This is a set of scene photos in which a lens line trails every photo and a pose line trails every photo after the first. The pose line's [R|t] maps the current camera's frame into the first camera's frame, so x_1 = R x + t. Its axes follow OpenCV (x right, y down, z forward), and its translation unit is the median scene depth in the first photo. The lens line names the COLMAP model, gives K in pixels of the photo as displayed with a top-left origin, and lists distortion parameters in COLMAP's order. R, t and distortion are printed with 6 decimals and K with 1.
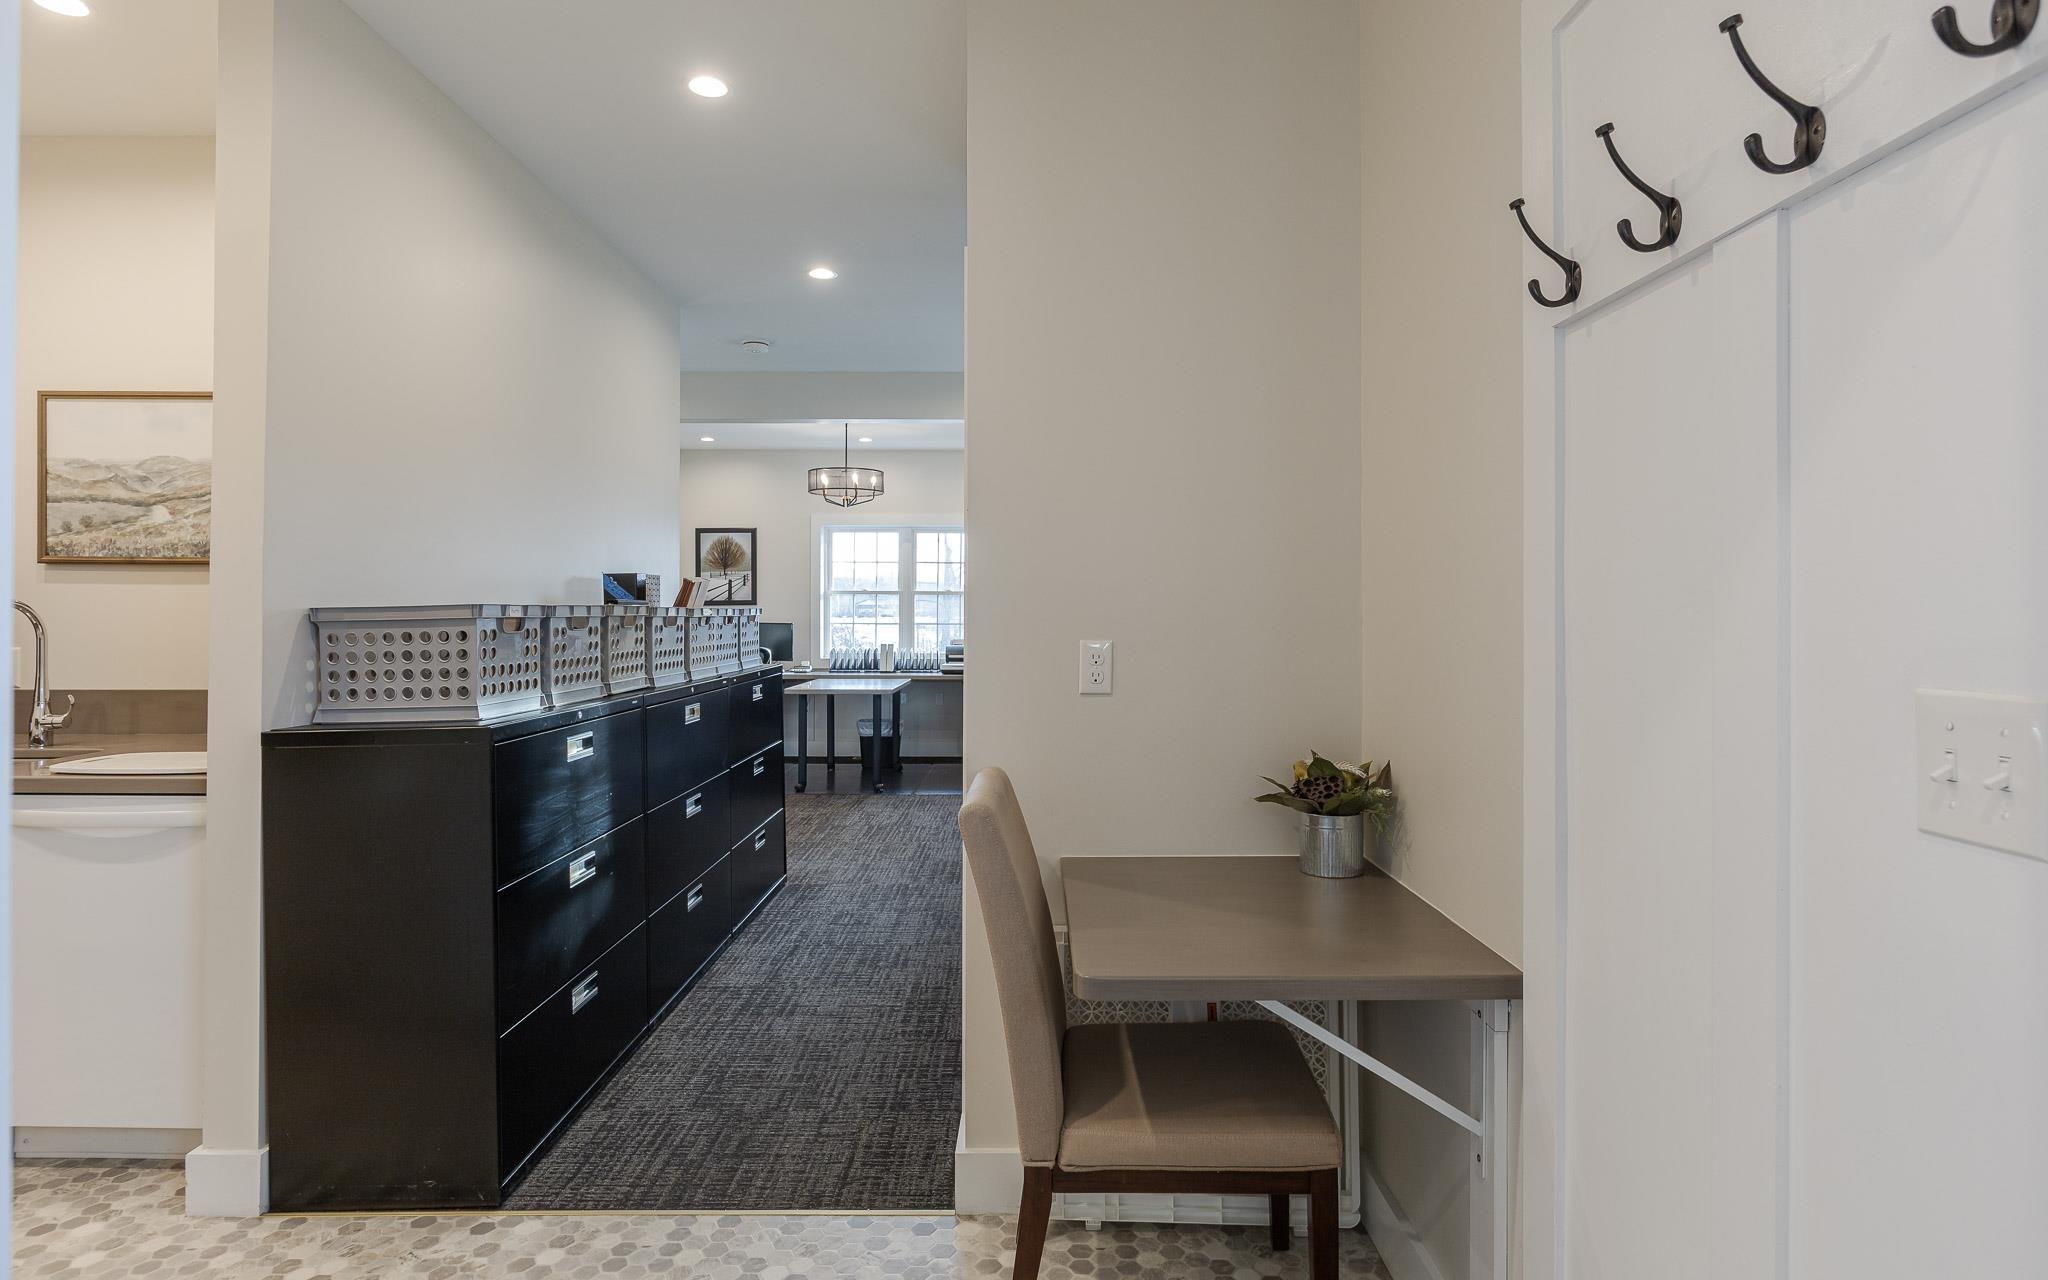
lens RADIAL K [[1082.2, 0, 1044.4], [0, 1082.2, 644.5], [0, 0, 1]] dist [-0.000837, -0.000661]
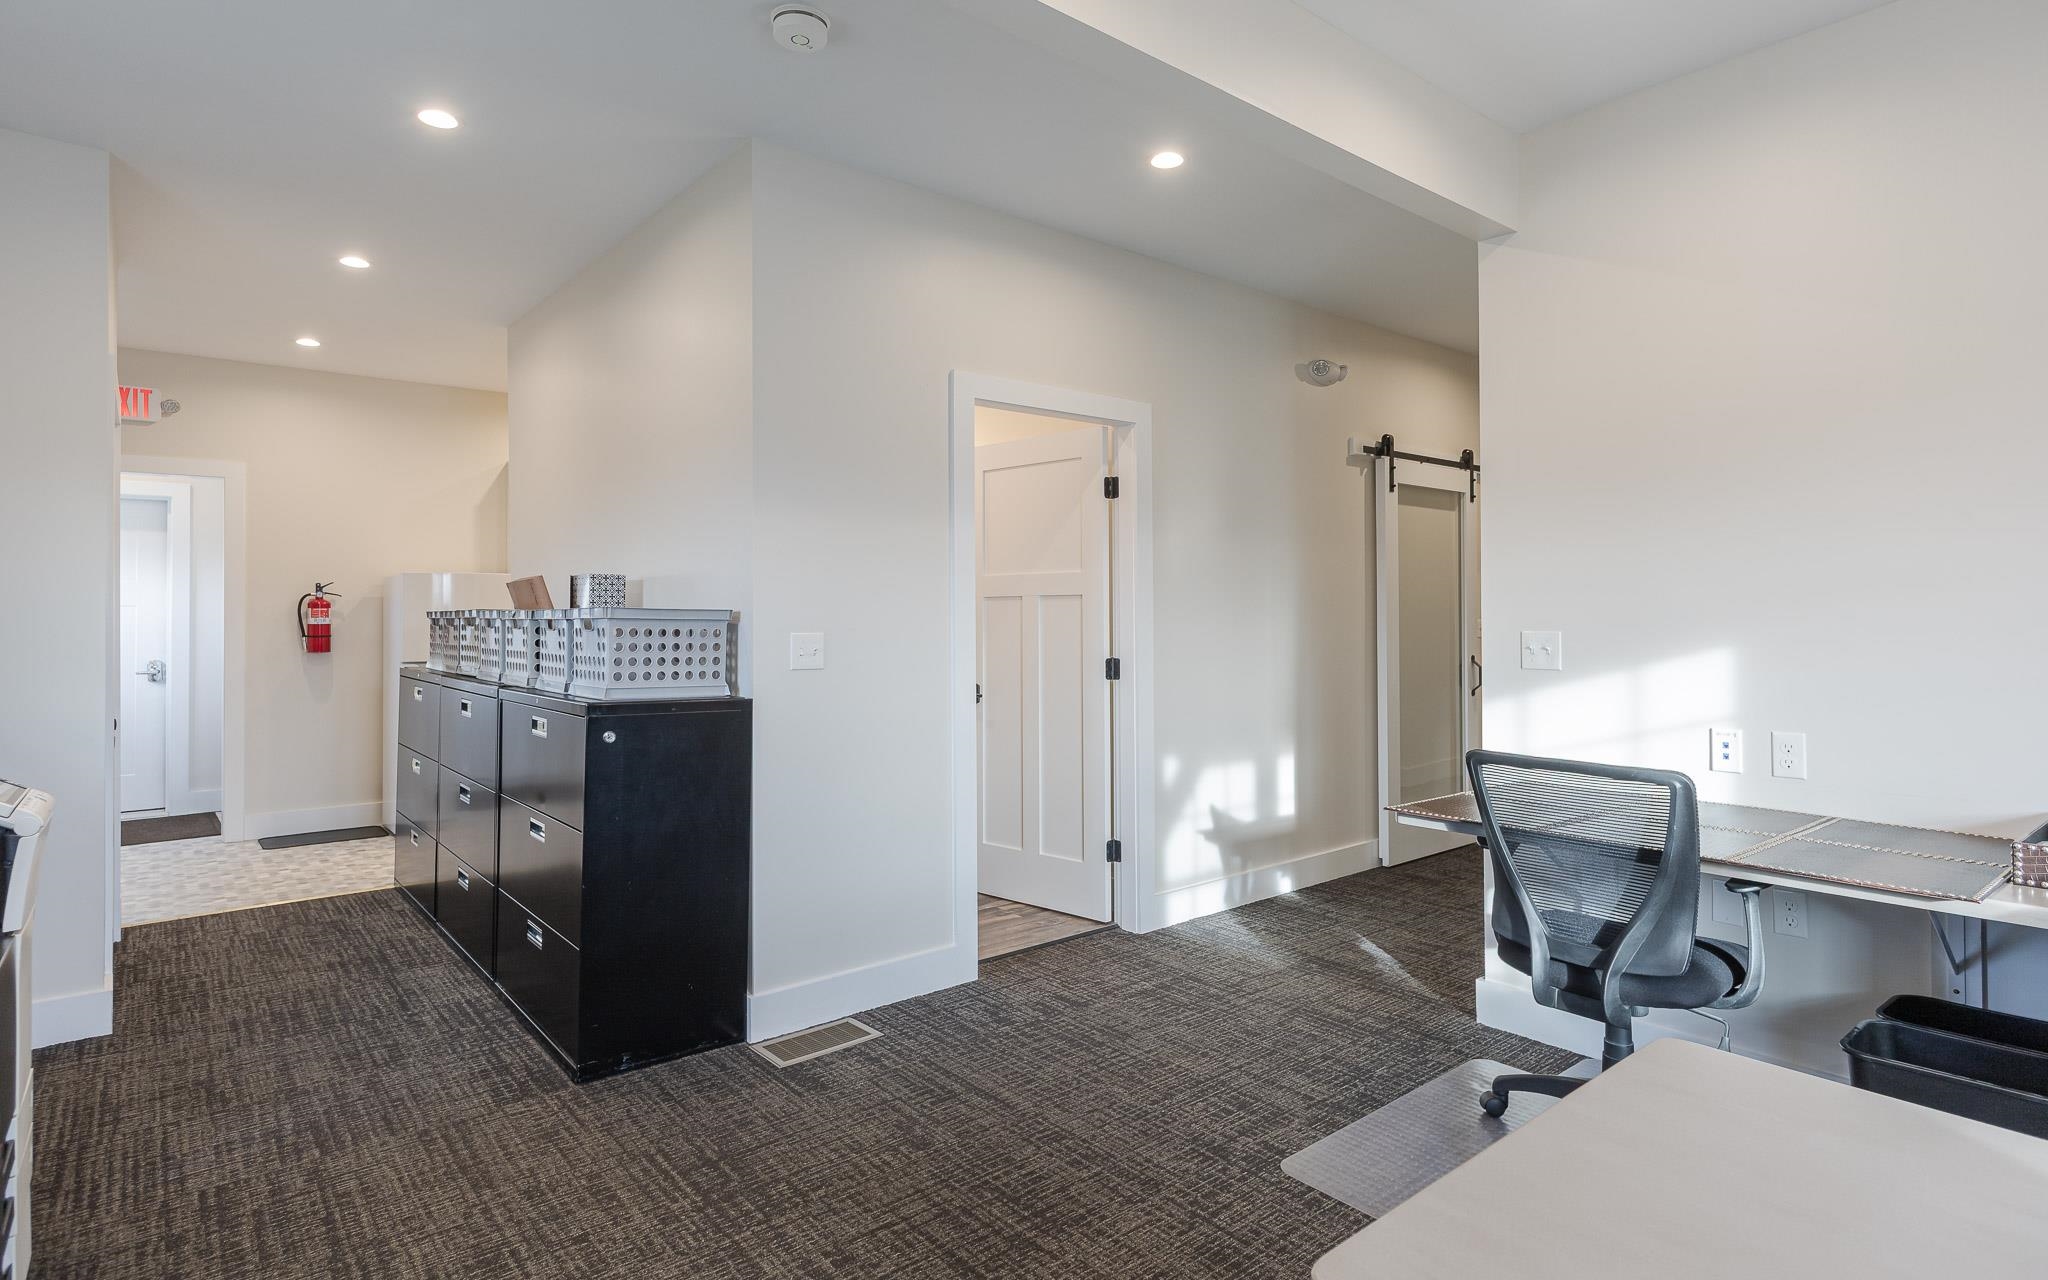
lens RADIAL K [[1082.2, 0, 1044.4], [0, 1082.2, 644.5], [0, 0, 1]] dist [-0.000837, -0.000661]
pose [[-0.781756, 0.011979, -0.623470, -0.104832], [-0.016065, 0.999097, 0.039340, -0.050564], [0.623378, 0.040770, -0.780857, 2.136834]]
